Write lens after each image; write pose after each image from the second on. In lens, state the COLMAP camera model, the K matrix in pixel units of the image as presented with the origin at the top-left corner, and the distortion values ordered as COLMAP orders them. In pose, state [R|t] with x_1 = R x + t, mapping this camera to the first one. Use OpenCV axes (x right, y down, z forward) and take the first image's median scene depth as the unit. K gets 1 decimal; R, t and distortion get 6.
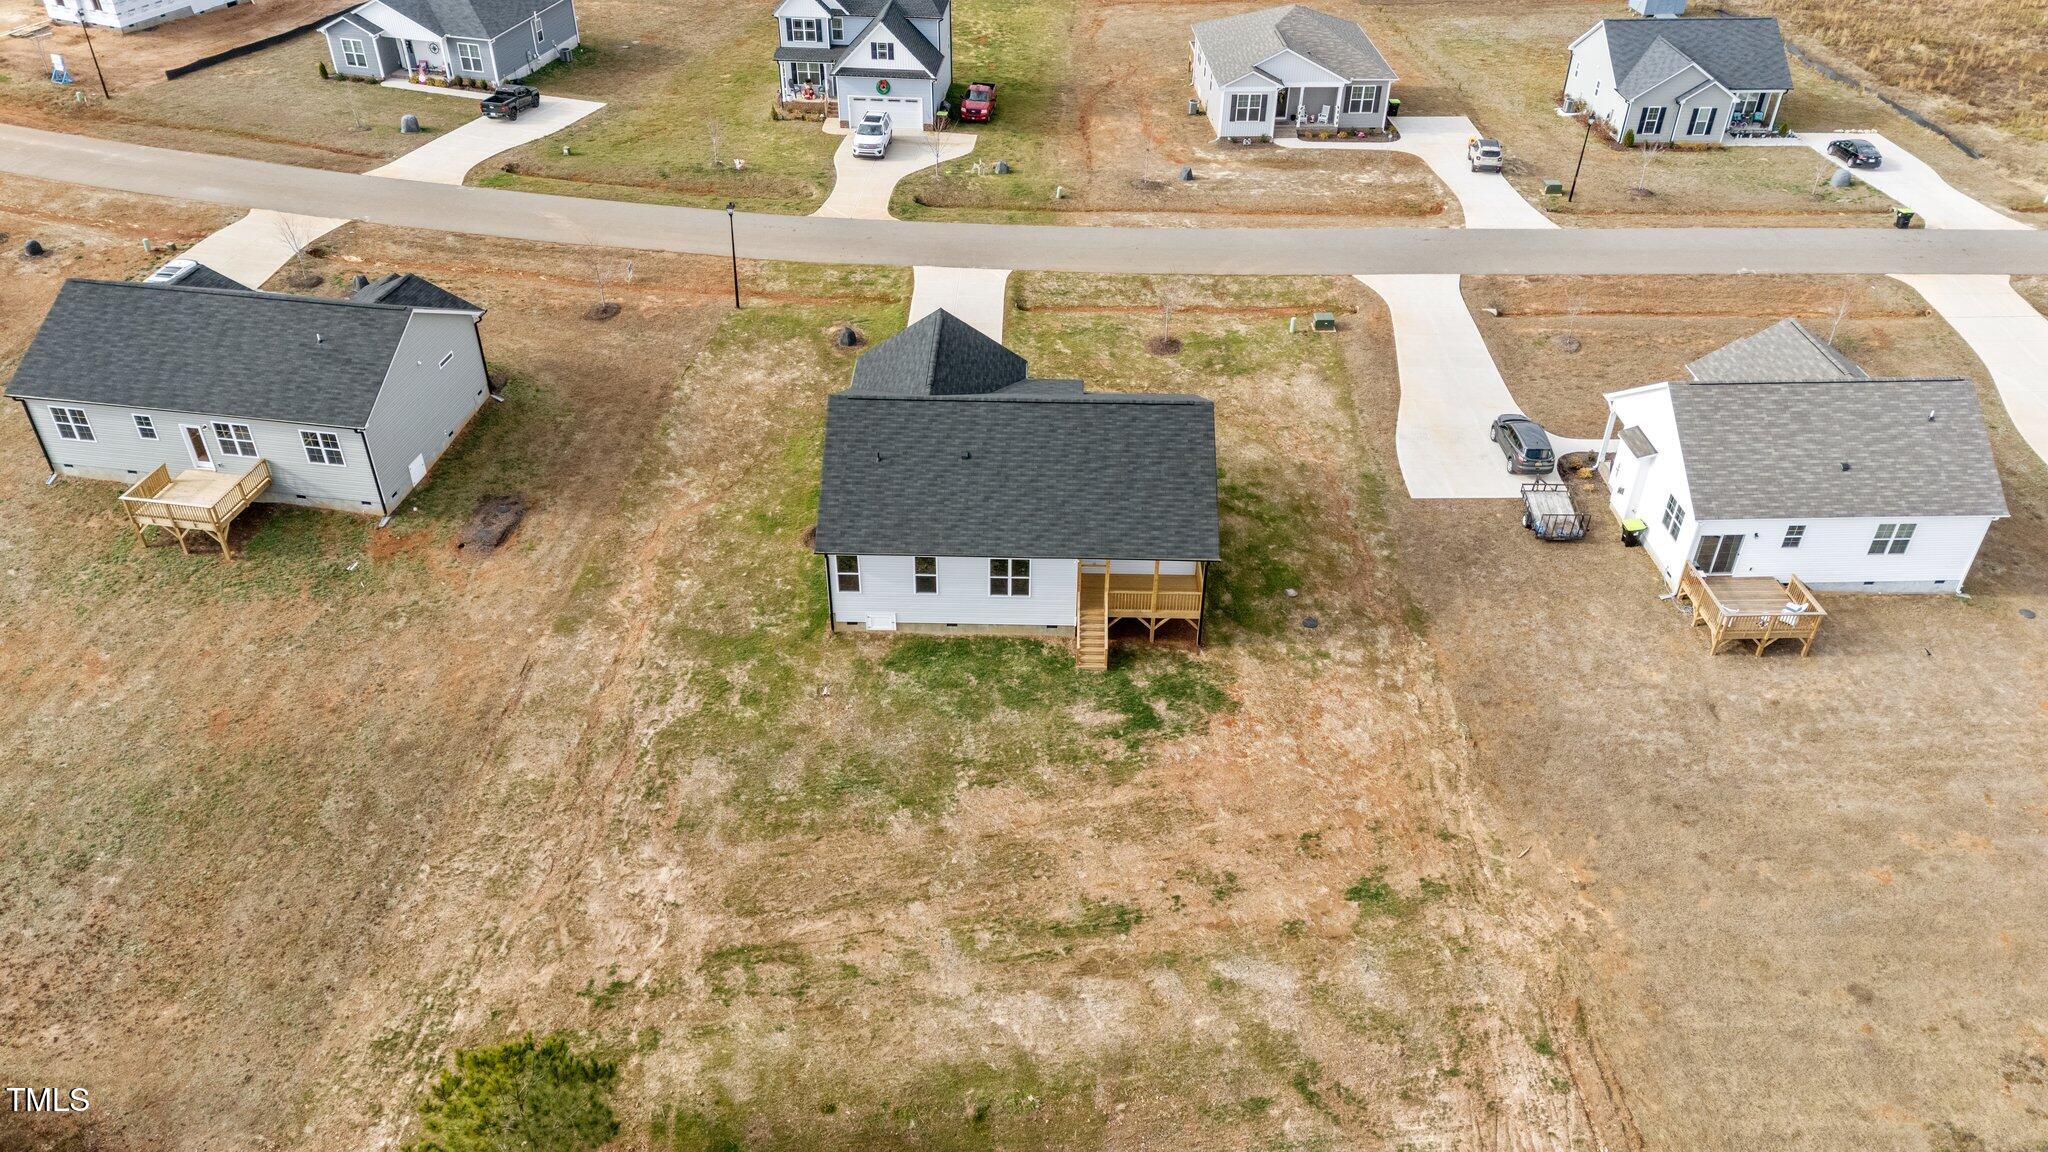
lens RADIAL K [[1480.8, 0, 1024.0], [0, 1480.8, 576.0], [0, 0, 1]] dist [0.128373, -0.217883]
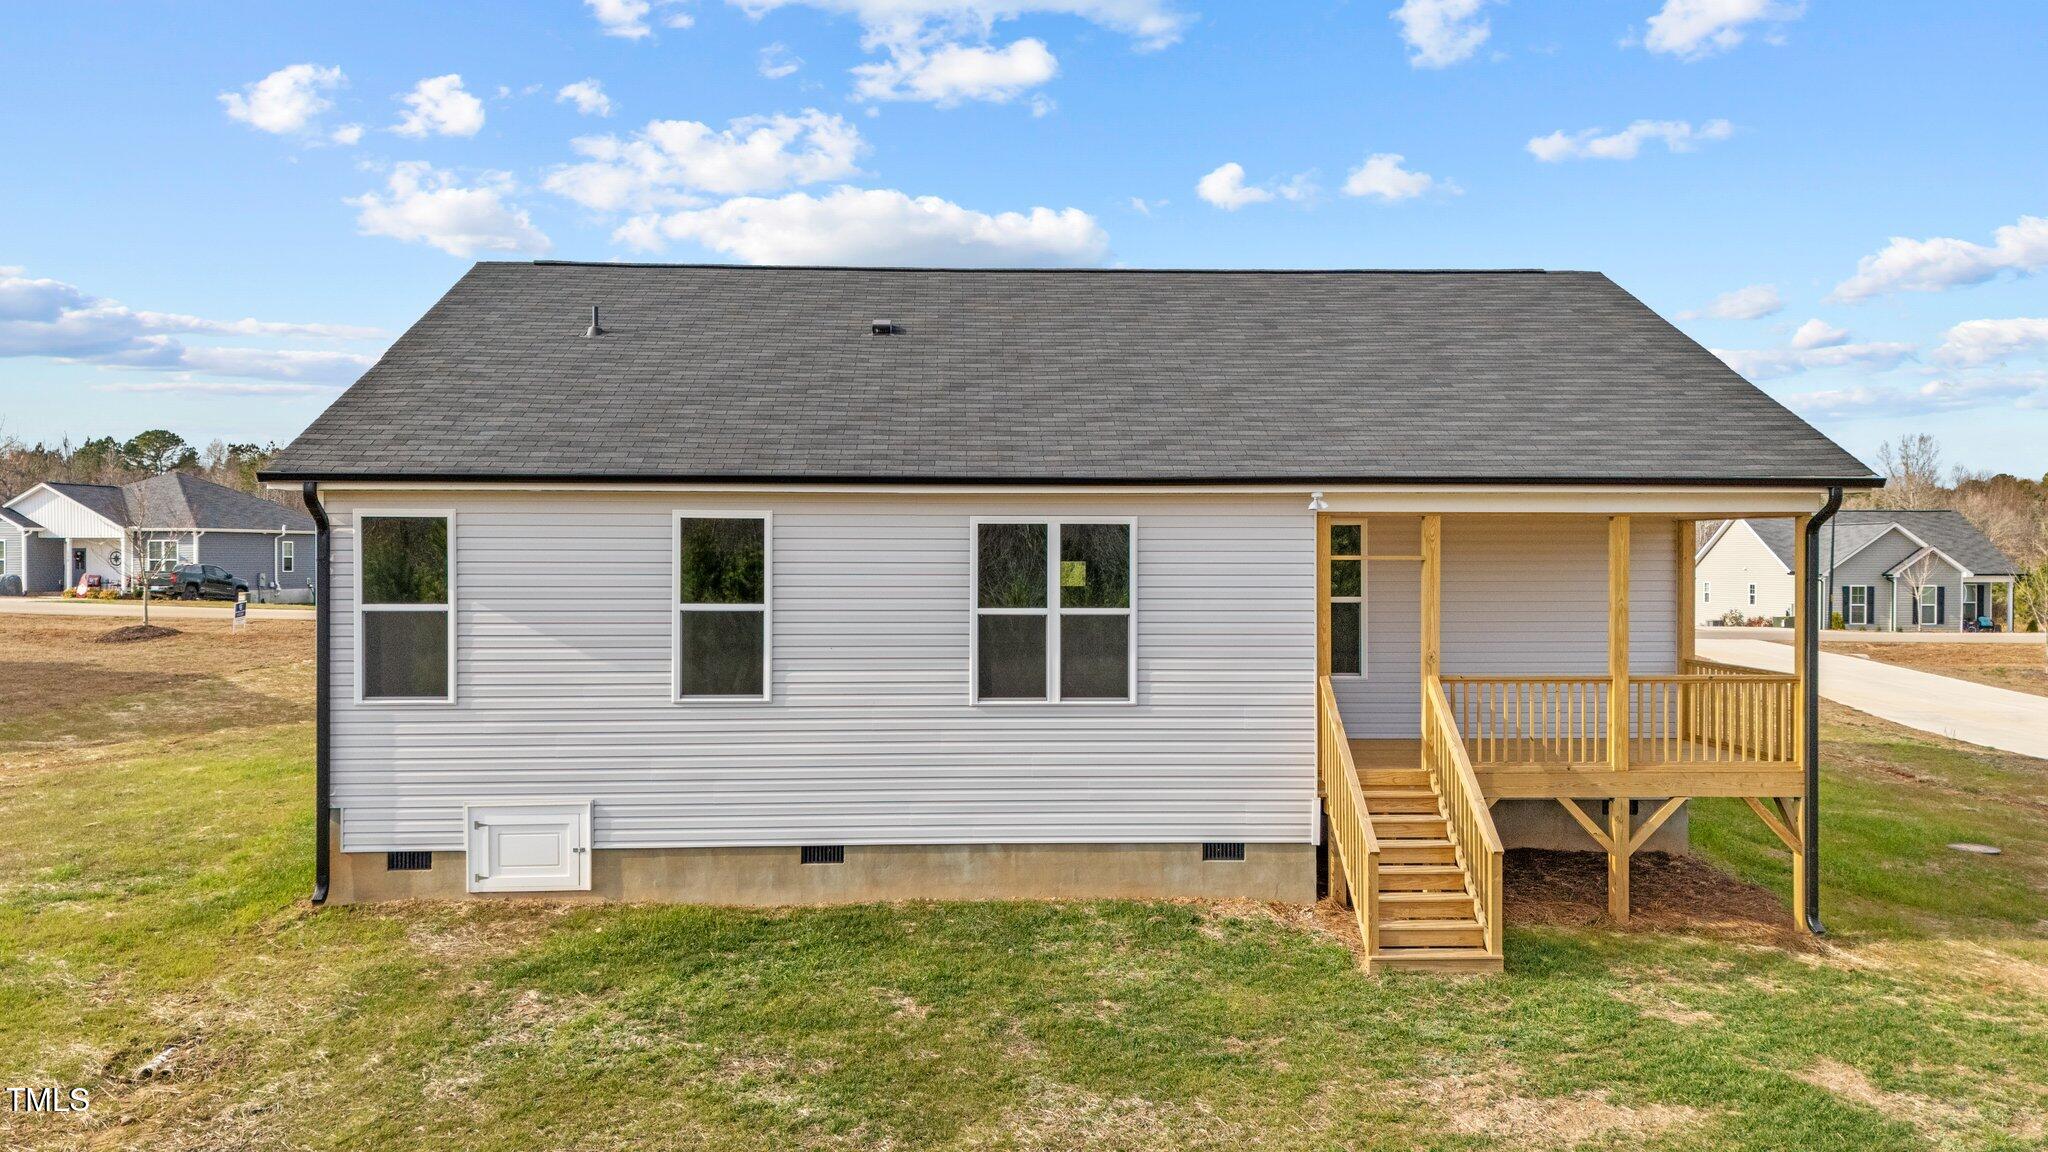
lens RADIAL K [[1502.5, 0, 1020.9], [0, 1502.5, 561.6], [0, 0, 1]] dist [0.075875, -0.085925]
pose [[0.998265, -0.008866, 0.058205, -0.030291], [0.040916, 0.815328, -0.577552, 0.143065], [-0.042335, 0.578932, 0.814276, 0.782011]]
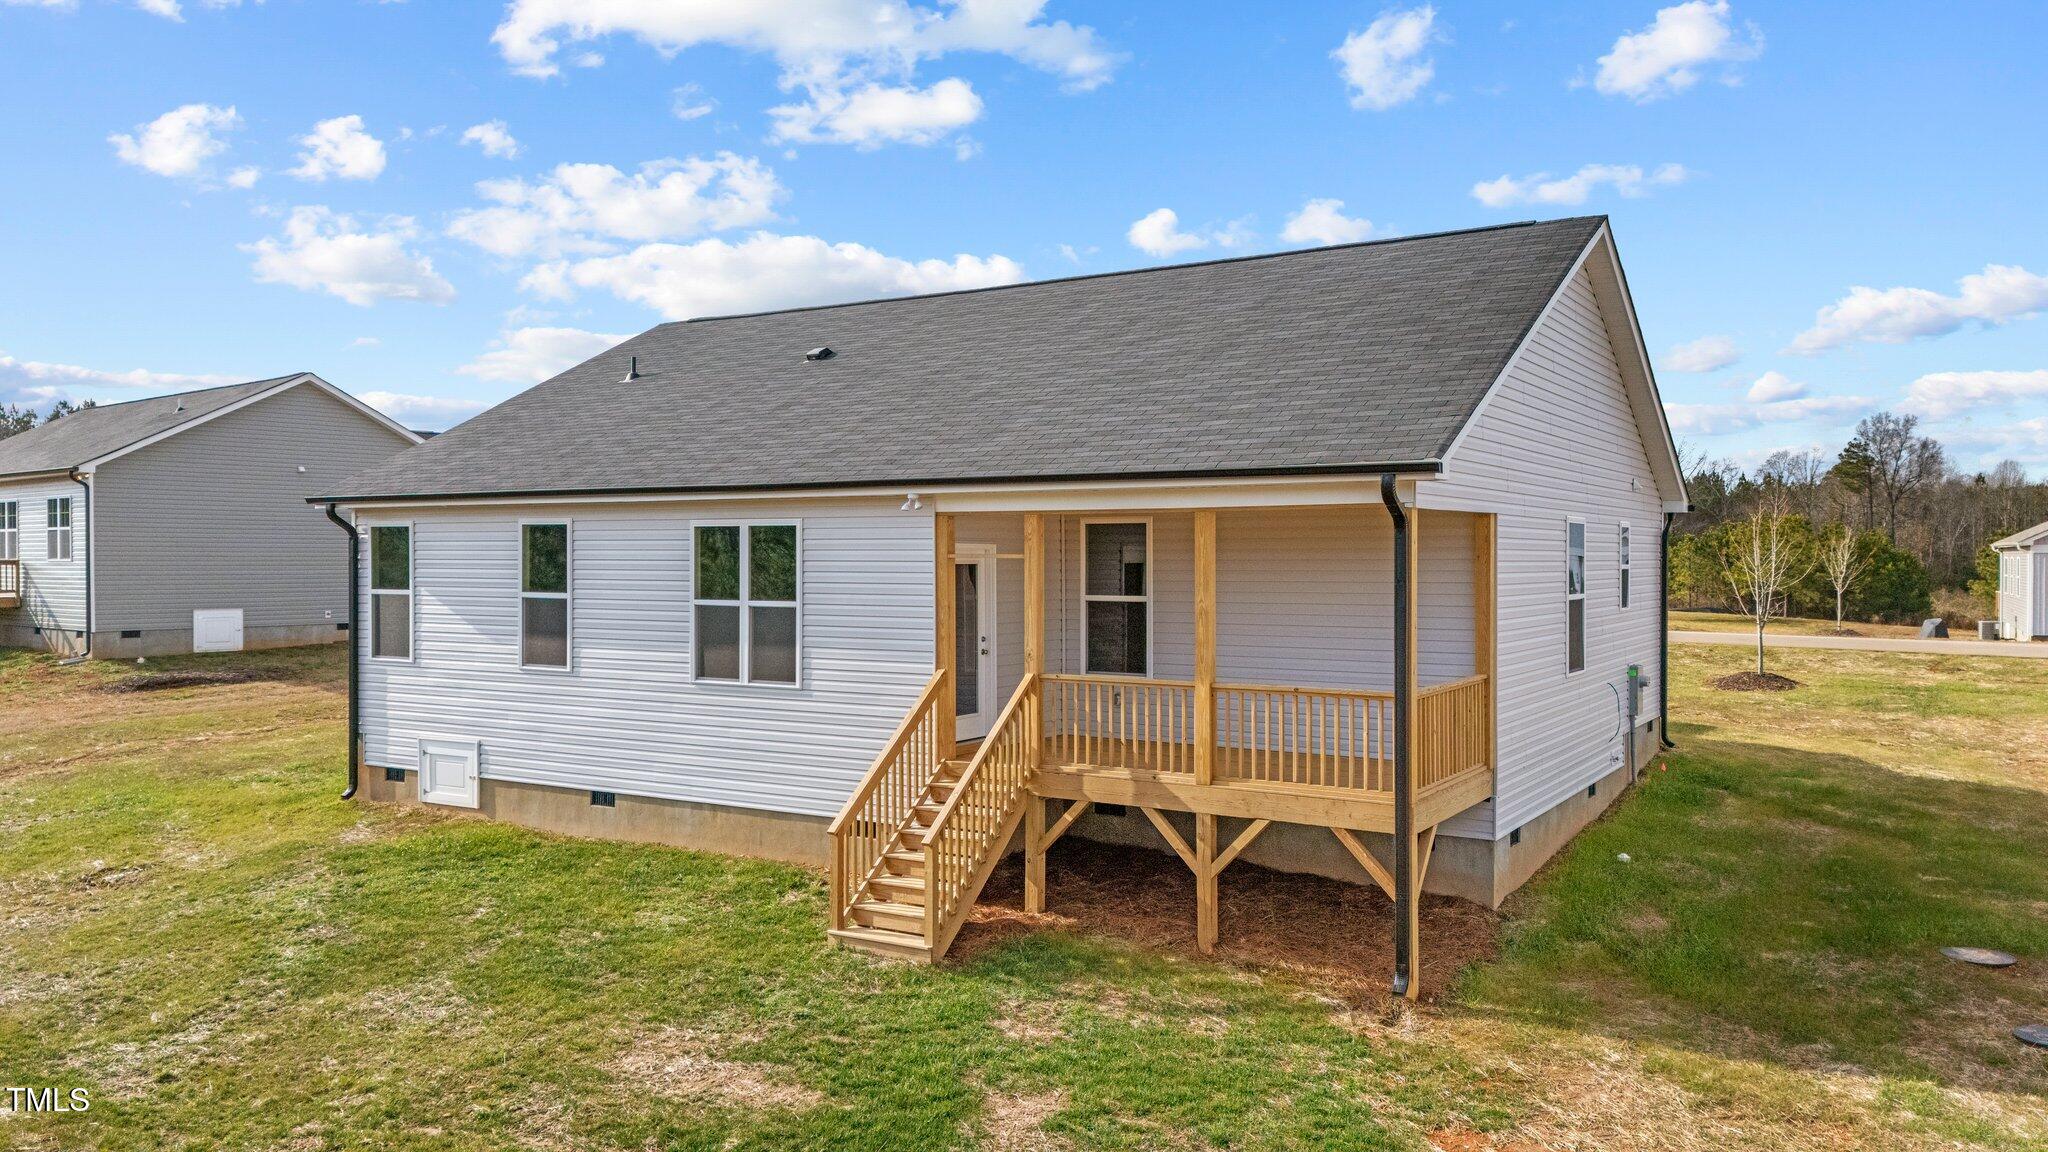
lens RADIAL K [[1502.5, 0, 1020.9], [0, 1502.5, 561.6], [0, 0, 1]] dist [0.075875, -0.085925]
pose [[0.855701, -0.006978, -0.517424, 0.189188], [-0.294900, 0.815072, -0.498689, 0.125207], [0.425217, 0.579317, 0.695401, 0.810741]]
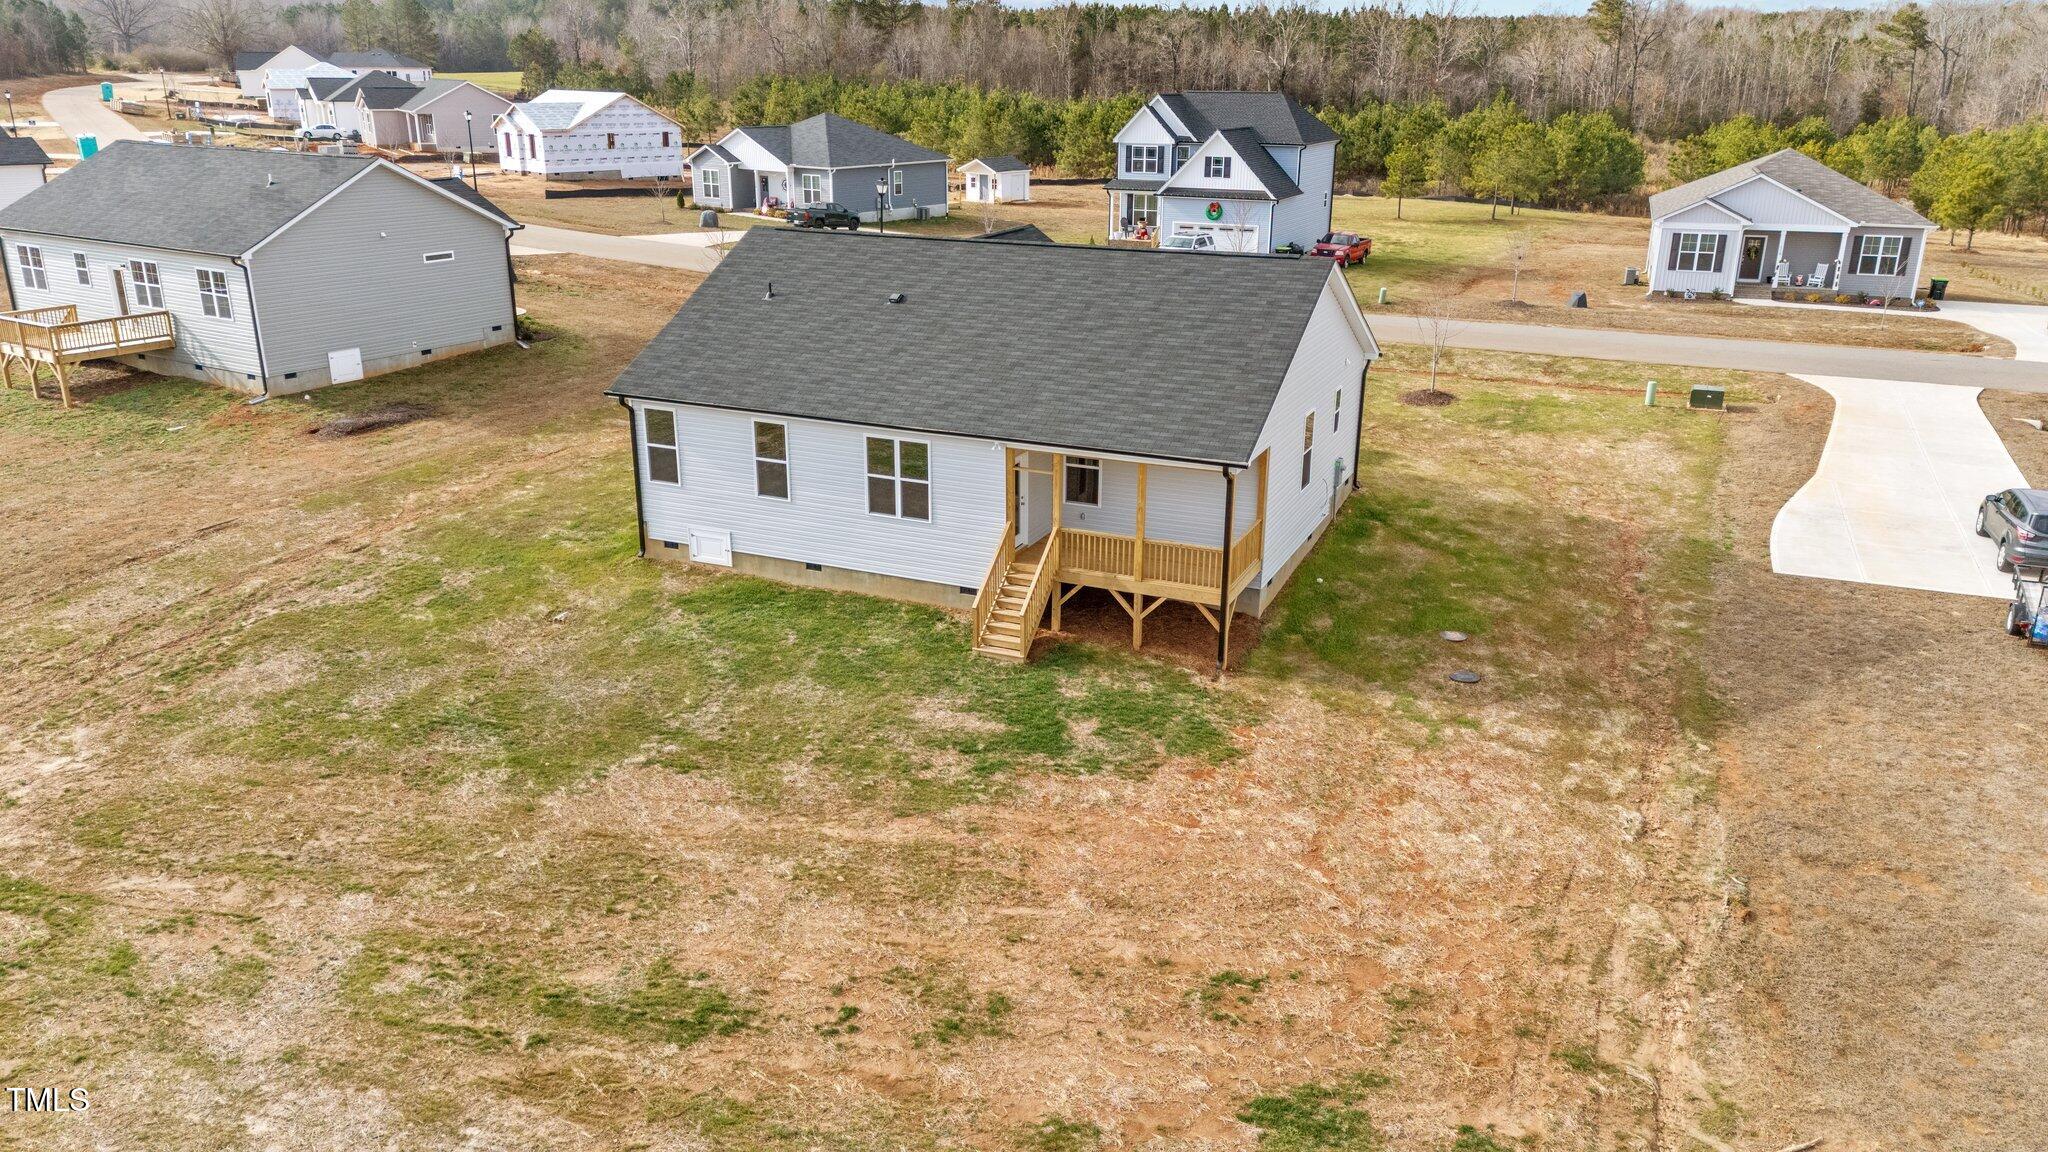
lens RADIAL K [[1502.5, 0, 1020.9], [0, 1502.5, 561.6], [0, 0, 1]] dist [0.075875, -0.085925]
pose [[0.920714, 0.119273, -0.371563, 0.251638], [-0.225474, 0.939725, -0.257058, 0.168297], [0.318507, 0.320455, 0.892111, 0.508973]]
